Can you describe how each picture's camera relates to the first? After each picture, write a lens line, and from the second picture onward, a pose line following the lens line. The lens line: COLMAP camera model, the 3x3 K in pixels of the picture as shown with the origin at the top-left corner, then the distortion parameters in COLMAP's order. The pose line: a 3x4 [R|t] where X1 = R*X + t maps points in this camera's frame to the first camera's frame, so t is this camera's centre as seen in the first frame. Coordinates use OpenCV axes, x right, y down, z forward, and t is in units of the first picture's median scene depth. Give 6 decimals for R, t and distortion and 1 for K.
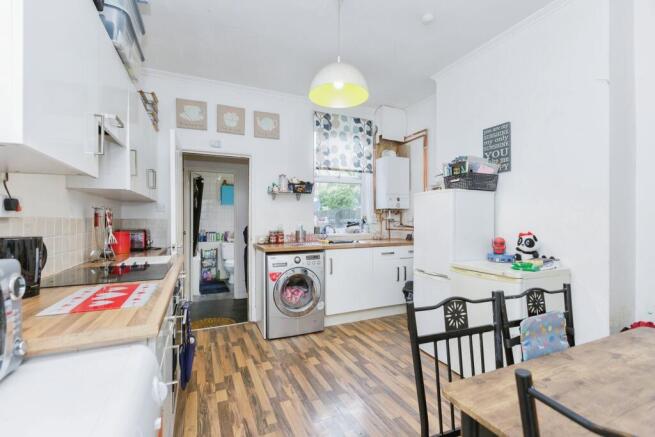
lens RADIAL K [[291.2, 0, 323.7], [0, 291.2, 218.3], [0, 0, 1]] dist [0.000470, -0.000516]
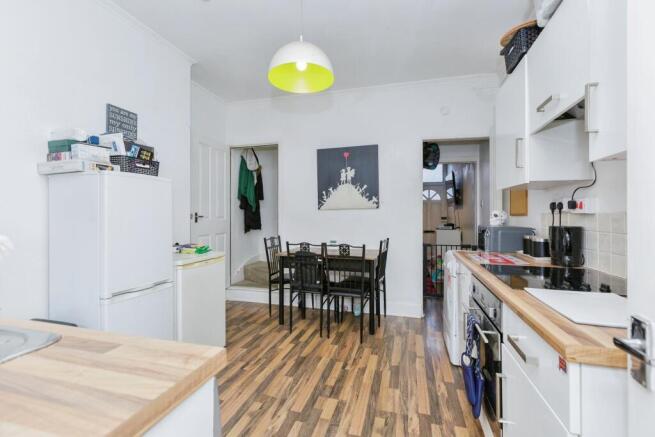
lens RADIAL K [[291.2, 0, 323.7], [0, 291.2, 218.3], [0, 0, 1]] dist [0.000470, -0.000516]
pose [[-0.772138, -0.006258, 0.635424, -0.365870], [-0.005955, 0.999979, 0.002612, 0.007402], [-0.635427, -0.001767, -0.772159, 1.054771]]
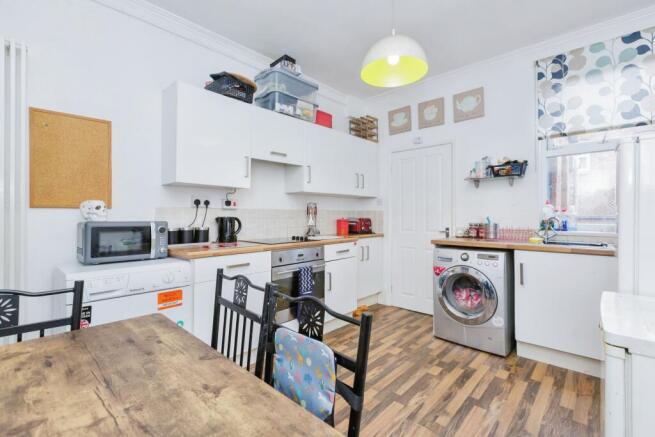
lens RADIAL K [[292.0, 0, 330.5], [0, 292.0, 211.0], [0, 0, 1]] dist [0.001743, 0.000022]
pose [[0.409233, -0.010577, -0.912369, 0.515315], [0.002864, 0.999943, -0.010308, 0.016031], [0.912426, 0.001606, 0.409240, 0.284190]]
